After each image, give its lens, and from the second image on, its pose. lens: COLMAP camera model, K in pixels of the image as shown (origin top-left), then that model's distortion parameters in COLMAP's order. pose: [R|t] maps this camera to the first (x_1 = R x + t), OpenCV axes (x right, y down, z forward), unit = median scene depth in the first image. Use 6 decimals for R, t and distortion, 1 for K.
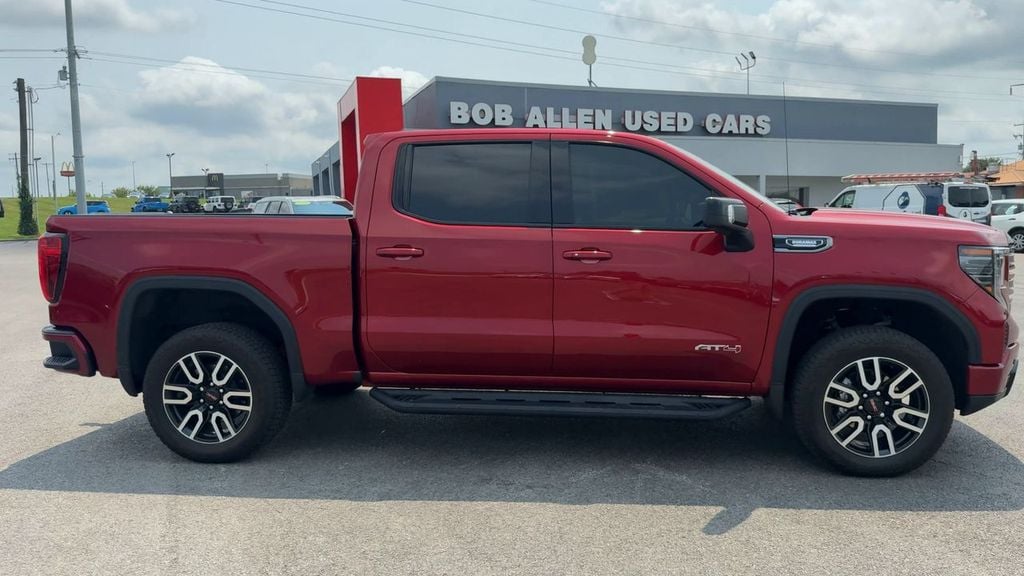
lens RADIAL K [[785.6, 0, 561.6], [0, 785.6, 284.7], [0, 0, 1]] dist [0.099051, -0.181317]
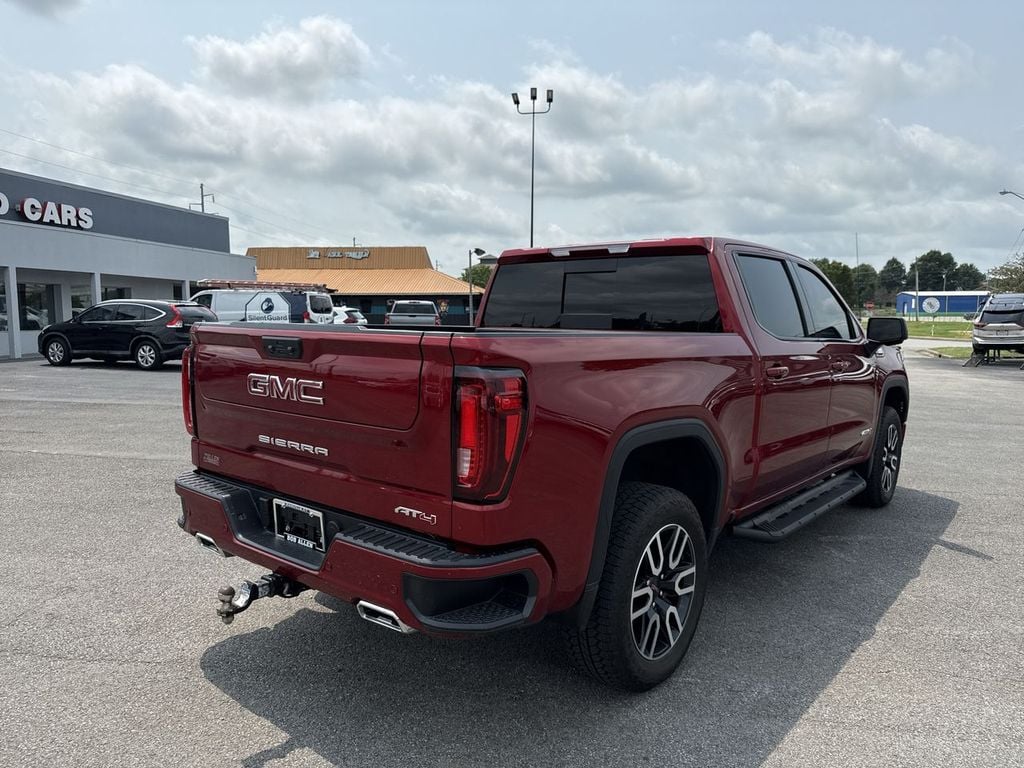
lens RADIAL K [[717.0, 0, 511.6], [0, 717.0, 378.4], [0, 0, 1]] dist [0.060583, -0.084179]
pose [[0.562643, -0.056551, 0.824764, -1.035224], [0.057609, 0.997914, 0.029124, -0.071887], [-0.824691, 0.031128, 0.564727, 0.742949]]
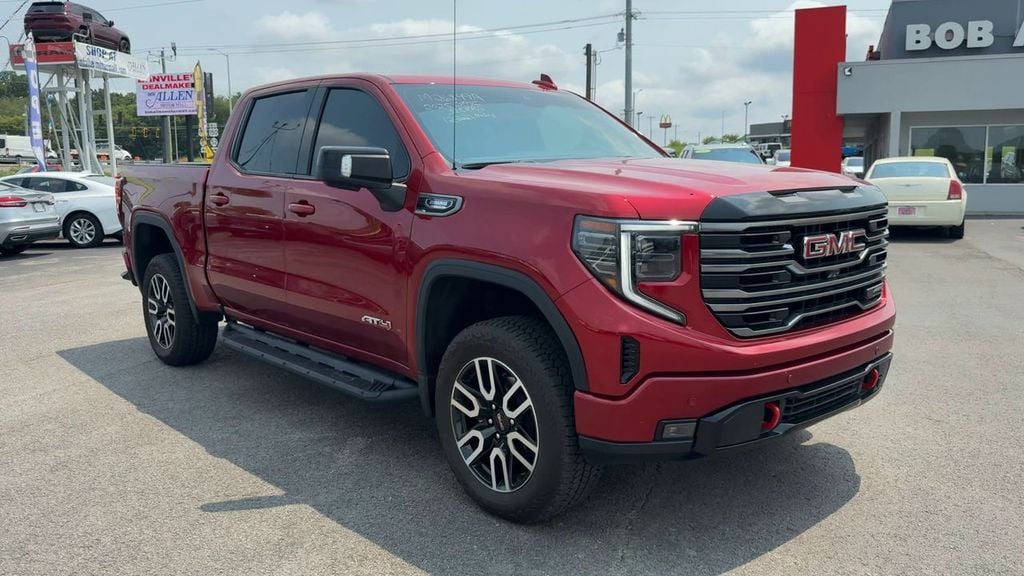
lens RADIAL K [[811.5, 0, 533.4], [0, 811.5, 278.3], [0, 0, 1]] dist [0.154668, -0.249753]
pose [[0.749357, 0.092938, -0.655612, 0.843475], [-0.058254, 0.995515, 0.074539, -0.040674], [0.659599, -0.017664, 0.751410, 0.405052]]
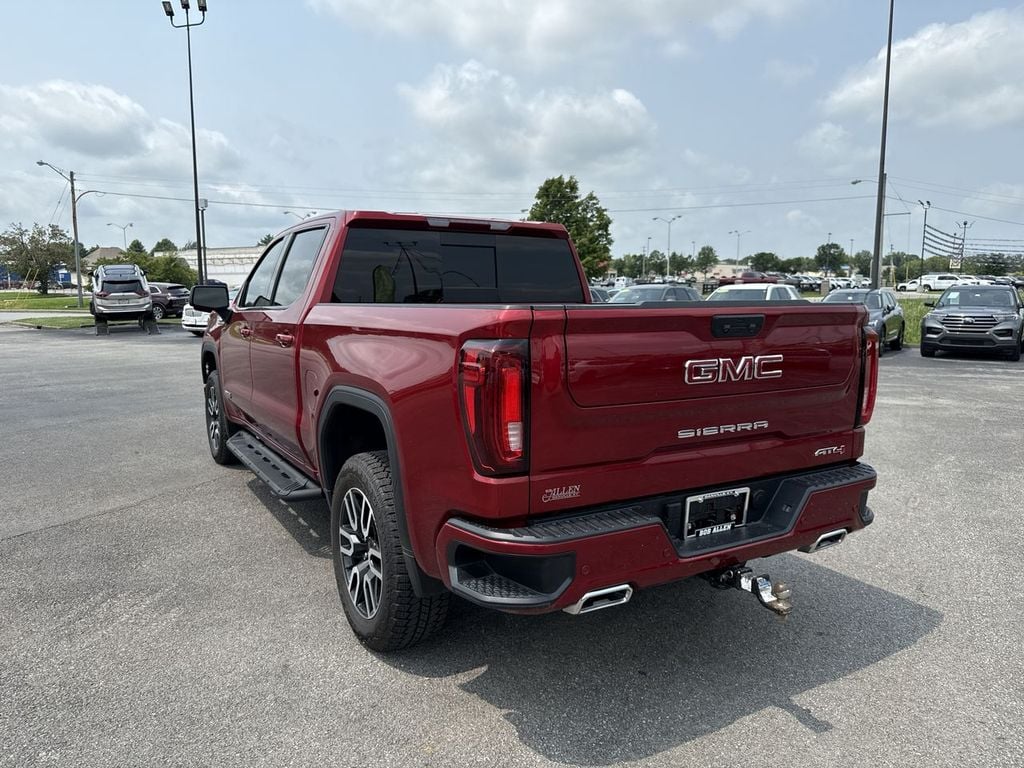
lens RADIAL K [[717.0, 0, 511.6], [0, 717.0, 378.4], [0, 0, 1]] dist [0.060583, -0.084179]
pose [[-0.577728, -0.089207, 0.811340, -1.007110], [0.077103, 0.983600, 0.163050, -0.151787], [-0.812579, 0.156755, -0.561376, 1.650643]]
